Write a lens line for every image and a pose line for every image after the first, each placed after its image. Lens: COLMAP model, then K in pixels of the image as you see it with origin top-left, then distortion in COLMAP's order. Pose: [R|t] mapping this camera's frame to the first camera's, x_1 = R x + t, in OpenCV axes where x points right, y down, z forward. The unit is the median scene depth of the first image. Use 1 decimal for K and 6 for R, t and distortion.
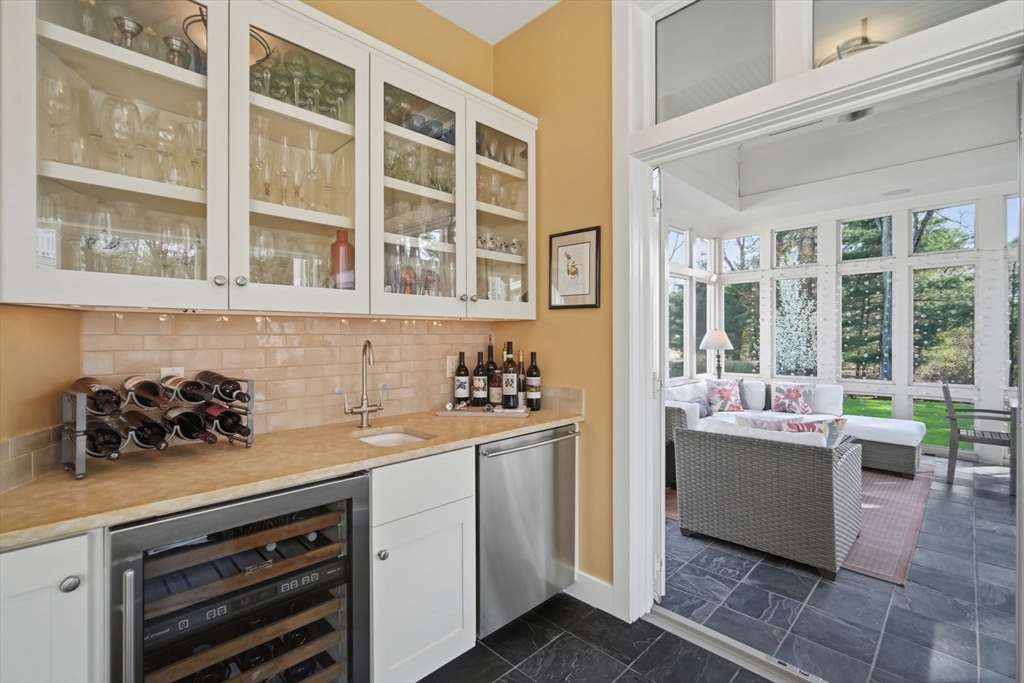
lens RADIAL K [[460.3, 0, 508.8], [0, 460.3, 336.8], [0, 0, 1]] dist [-0.009247, 0.000728]
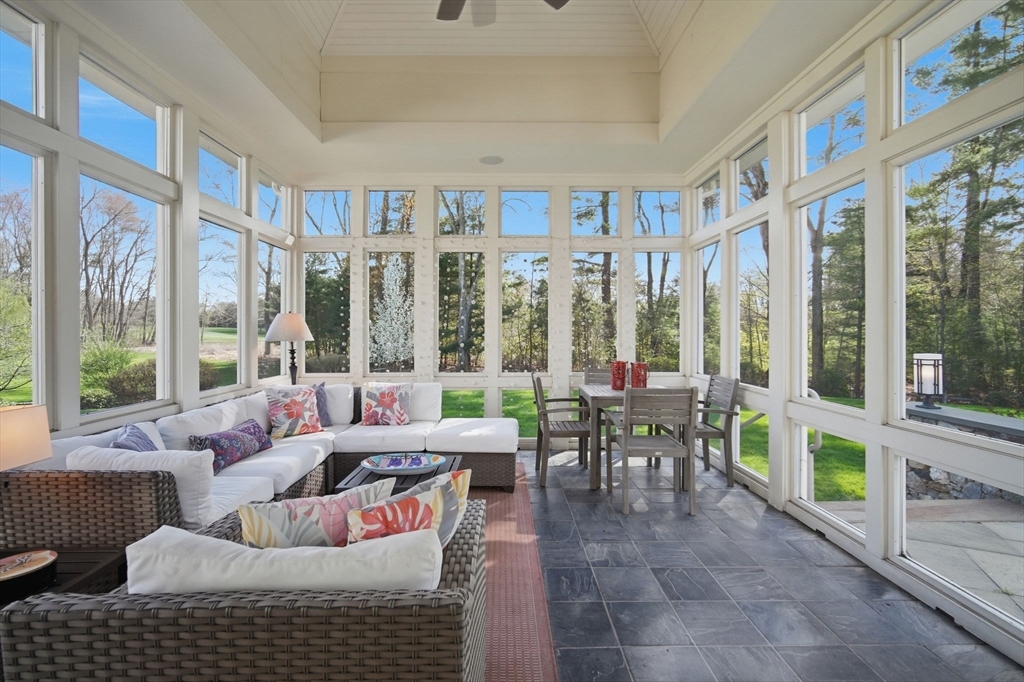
lens RADIAL K [[460.3, 0, 511.7], [0, 460.3, 335.5], [0, 0, 1]] dist [-0.009247, 0.000728]
pose [[0.692051, -0.002732, 0.721844, 0.208205], [-0.004839, 0.999953, 0.008424, 0.012810], [-0.721833, -0.009323, 0.692005, 0.318705]]
